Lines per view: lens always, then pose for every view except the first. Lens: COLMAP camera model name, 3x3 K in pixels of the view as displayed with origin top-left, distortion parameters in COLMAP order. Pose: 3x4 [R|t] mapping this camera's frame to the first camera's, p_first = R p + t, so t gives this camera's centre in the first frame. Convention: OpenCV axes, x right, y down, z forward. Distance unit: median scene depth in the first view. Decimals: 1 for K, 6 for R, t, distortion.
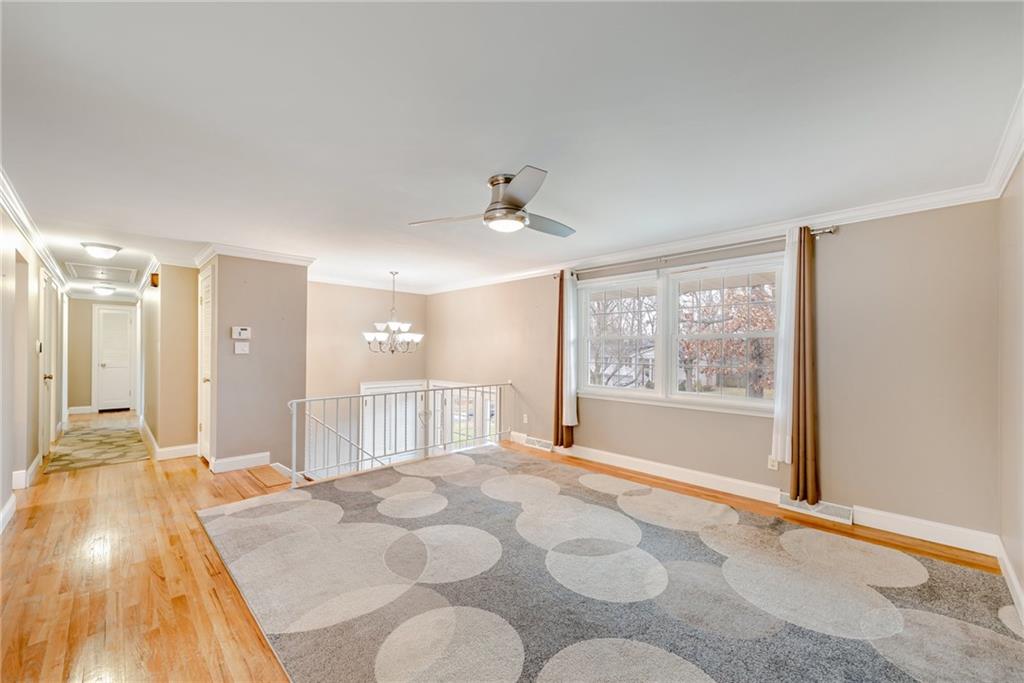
lens RADIAL K [[400.2, 0, 515.2], [0, 400.2, 350.4], [0, 0, 1]] dist [0.013834, 0.000219]
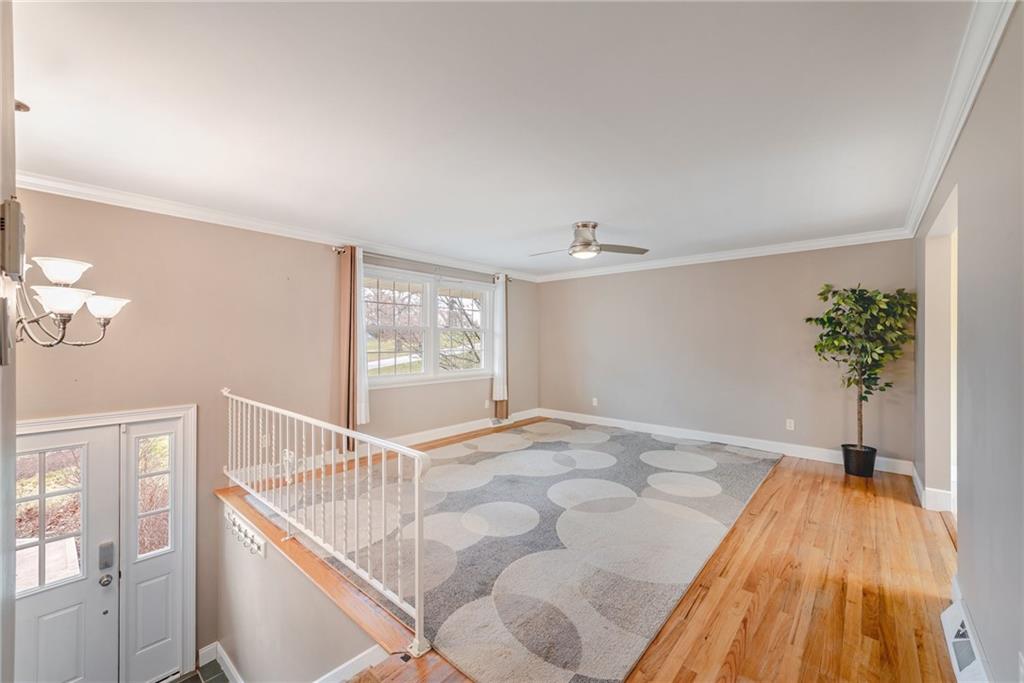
lens RADIAL K [[400.2, 0, 512.3], [0, 400.2, 343.0], [0, 0, 1]] dist [0.013834, 0.000219]
pose [[-0.062266, -0.006978, 0.998035, -1.363200], [-0.003152, 0.999972, 0.006795, 0.002462], [-0.998055, -0.002722, -0.062286, 1.259469]]
